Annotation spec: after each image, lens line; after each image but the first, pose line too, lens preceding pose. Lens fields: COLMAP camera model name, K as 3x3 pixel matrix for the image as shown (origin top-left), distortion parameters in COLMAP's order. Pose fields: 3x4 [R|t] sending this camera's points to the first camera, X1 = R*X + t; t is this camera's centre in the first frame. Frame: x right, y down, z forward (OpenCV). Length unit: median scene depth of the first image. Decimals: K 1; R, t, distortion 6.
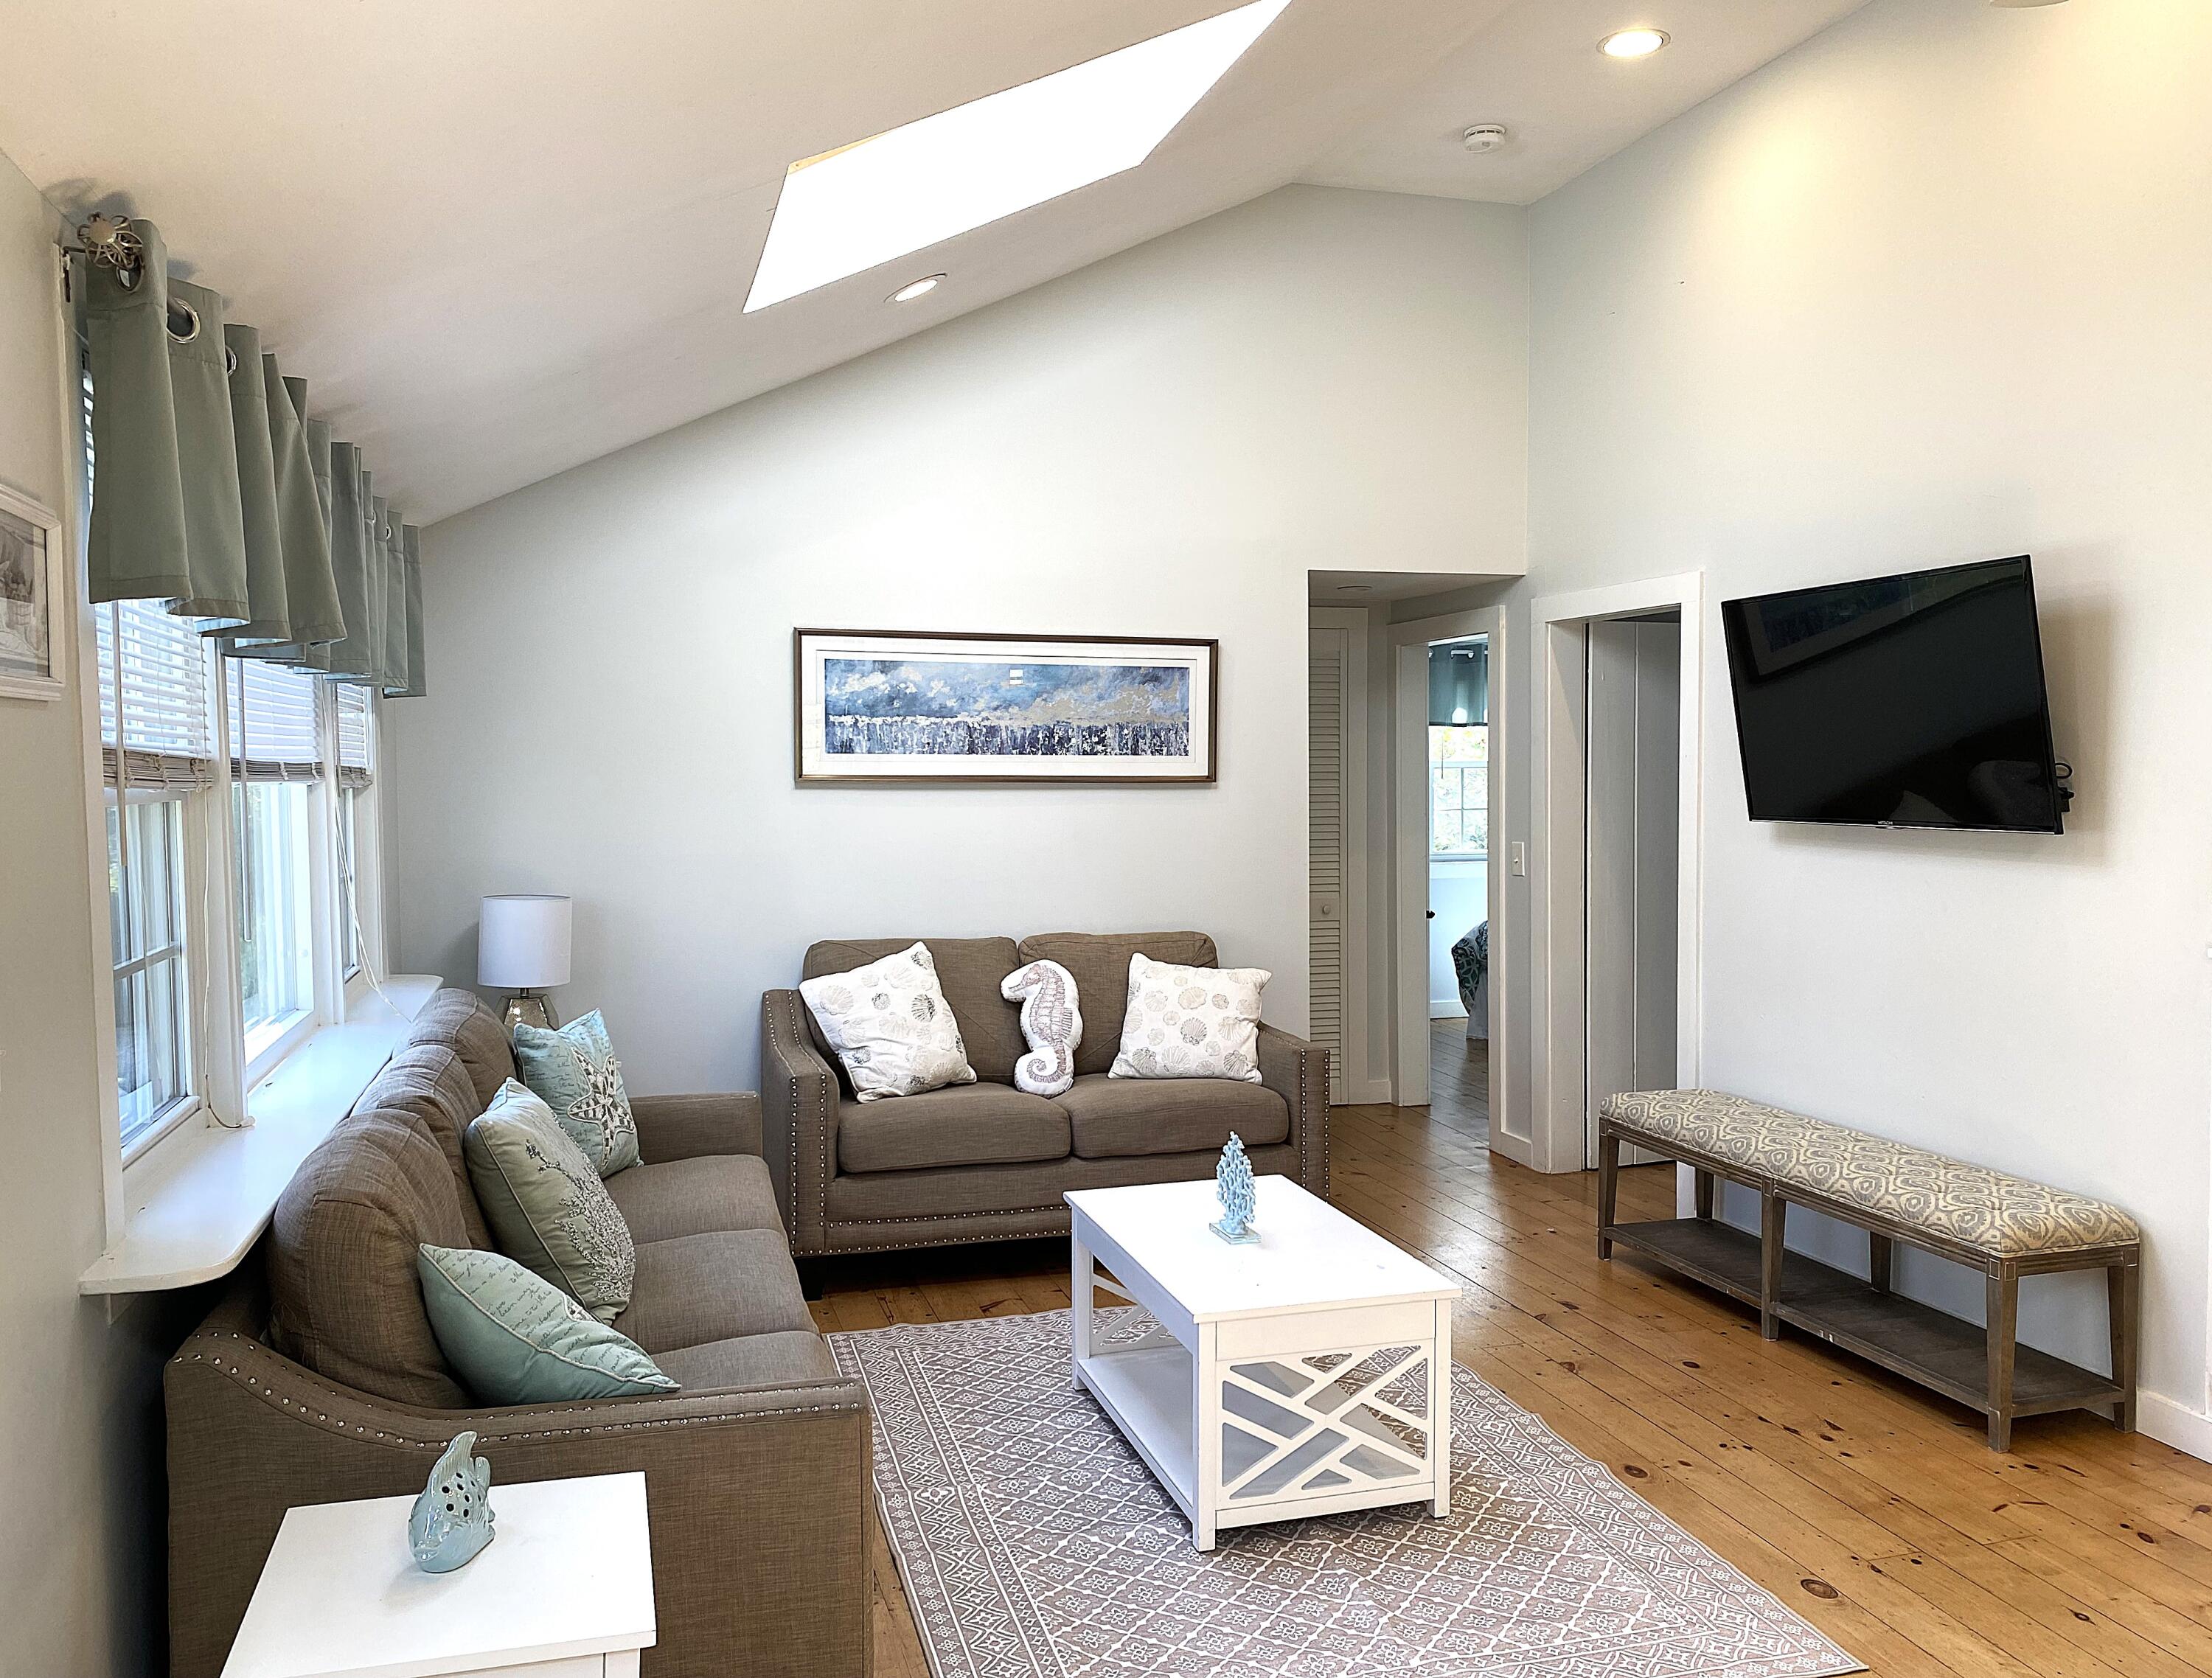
lens RADIAL K [[1678.9, 0, 1107.0], [0, 1678.9, 802.8], [0, 0, 1]] dist [0.012382, -0.010001]
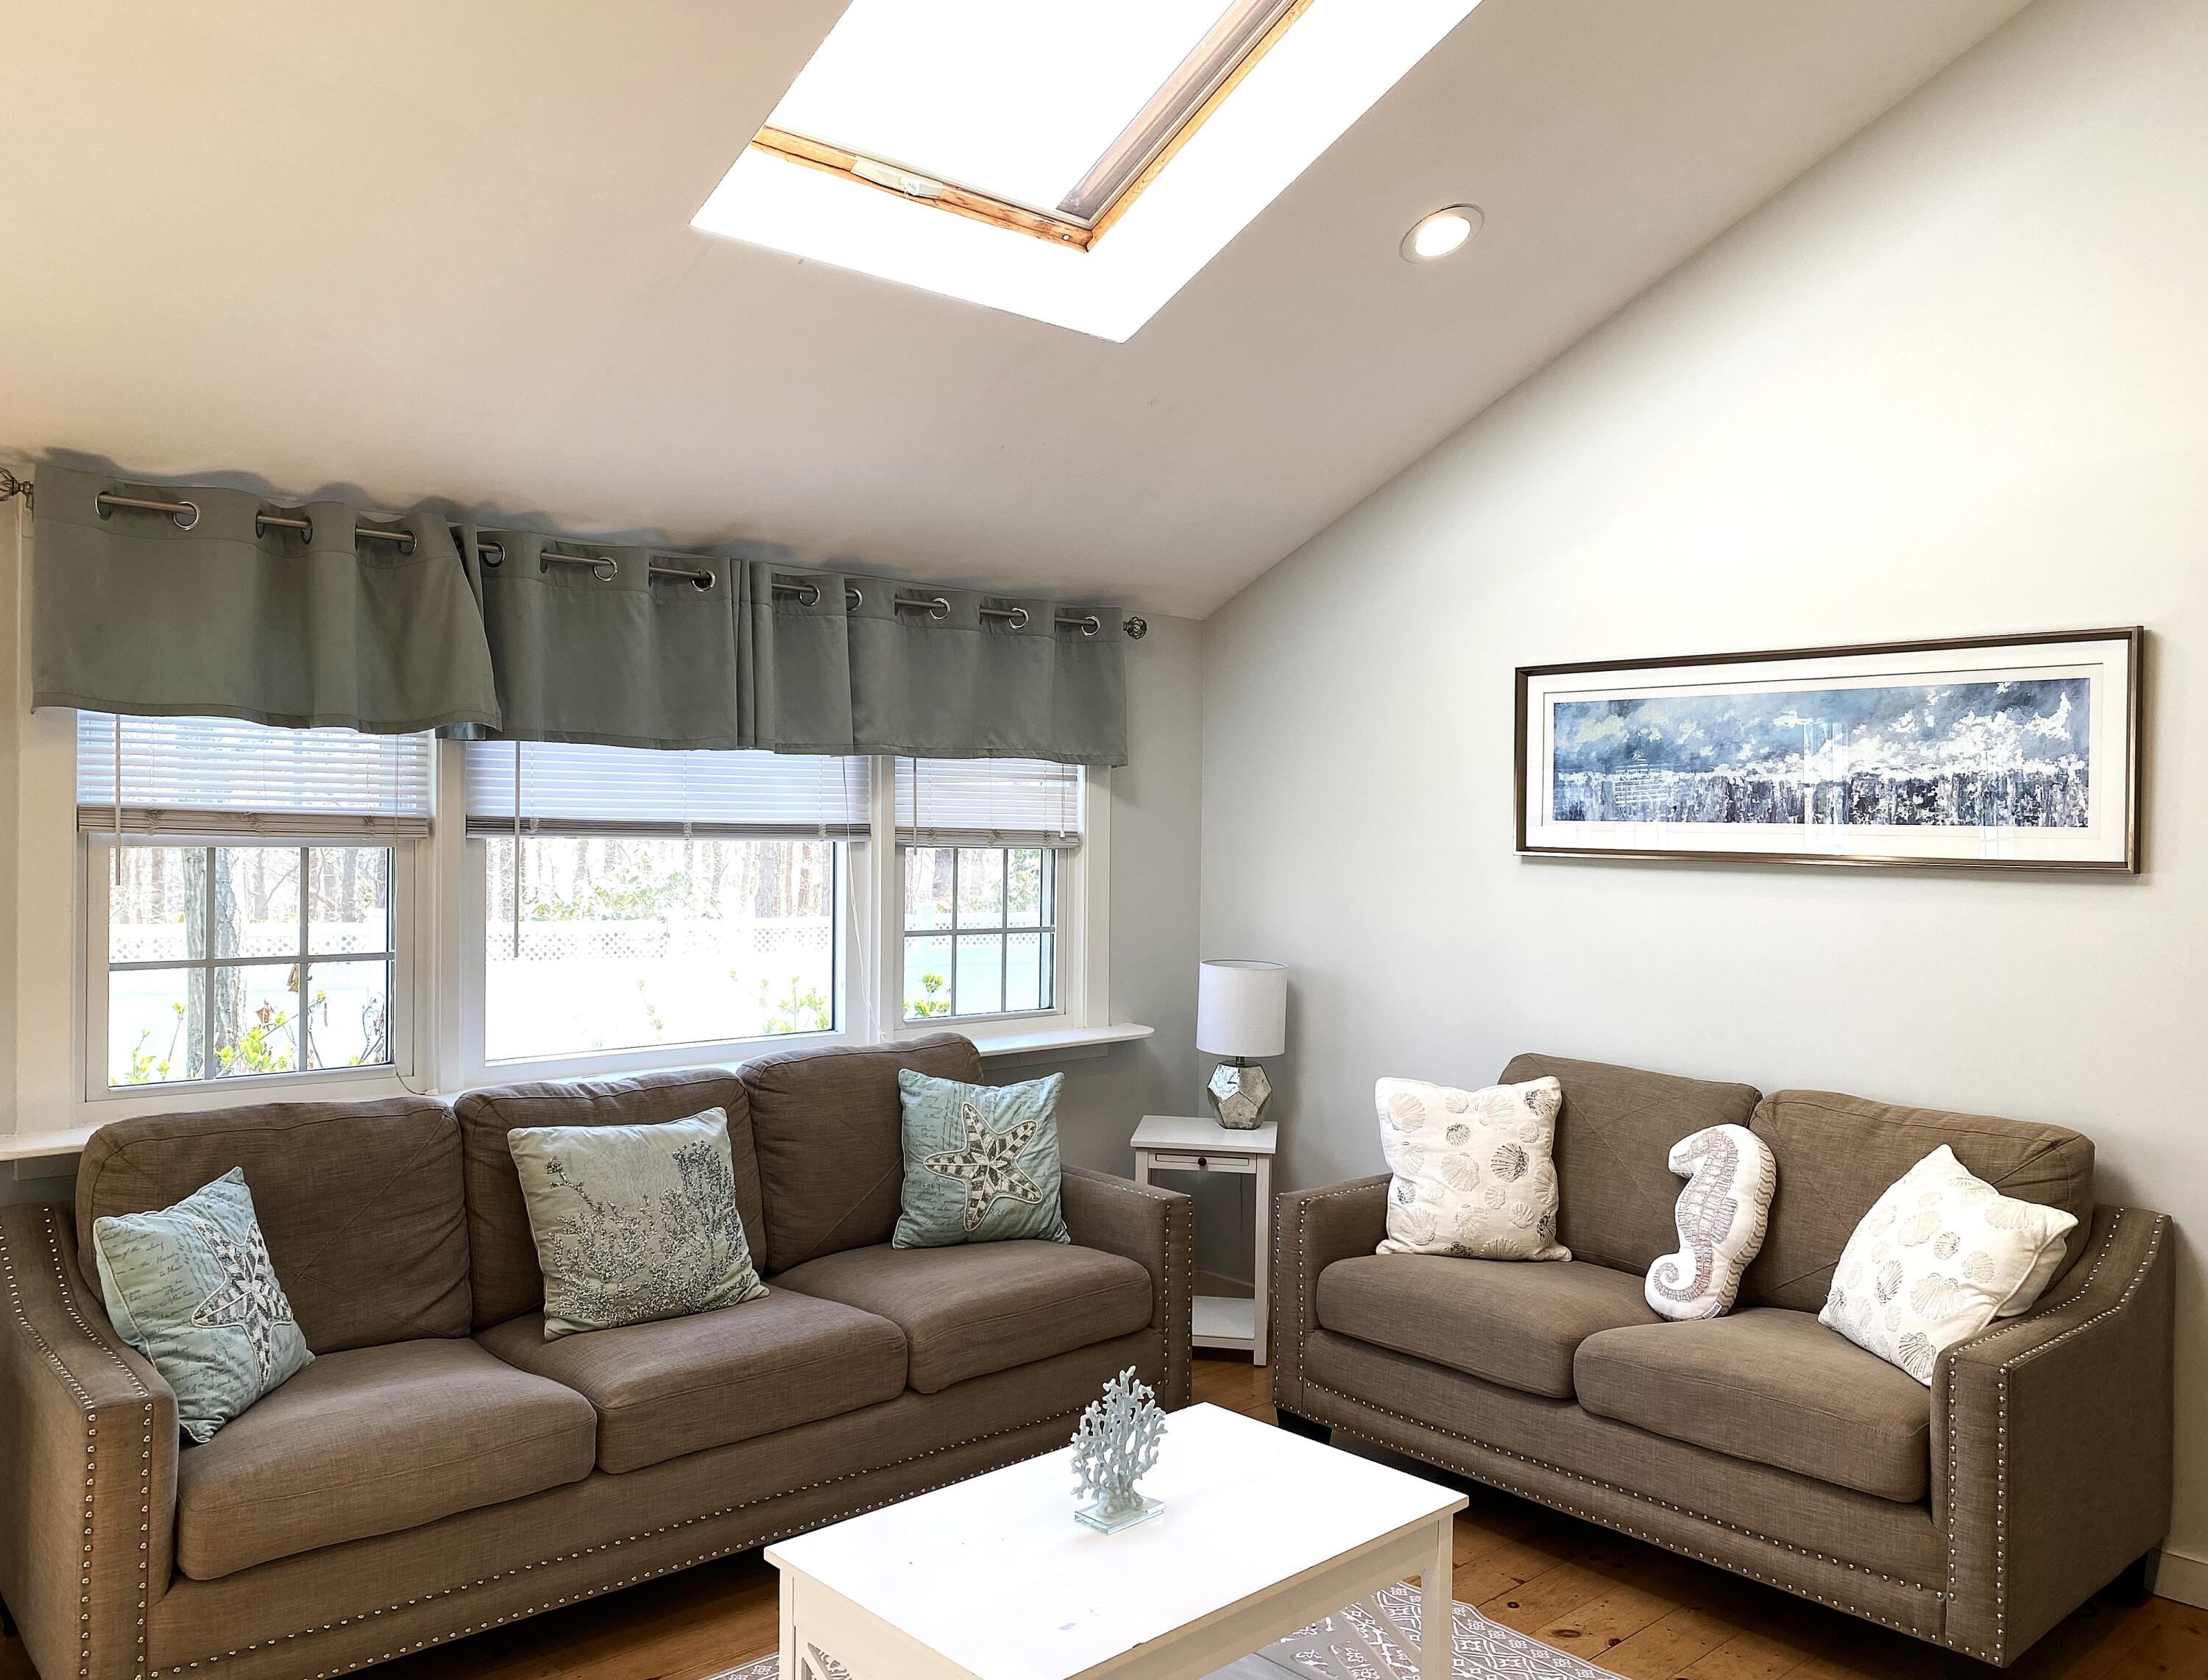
lens RADIAL K [[1675.8, 0, 1105.0], [0, 1675.8, 803.8], [0, 0, 1]] dist [0.012382, -0.010001]
pose [[0.419964, -0.005866, -0.907522, 0.460657], [-0.033812, 0.999184, -0.022105, -0.011966], [0.906911, 0.039968, 0.419423, 0.459261]]
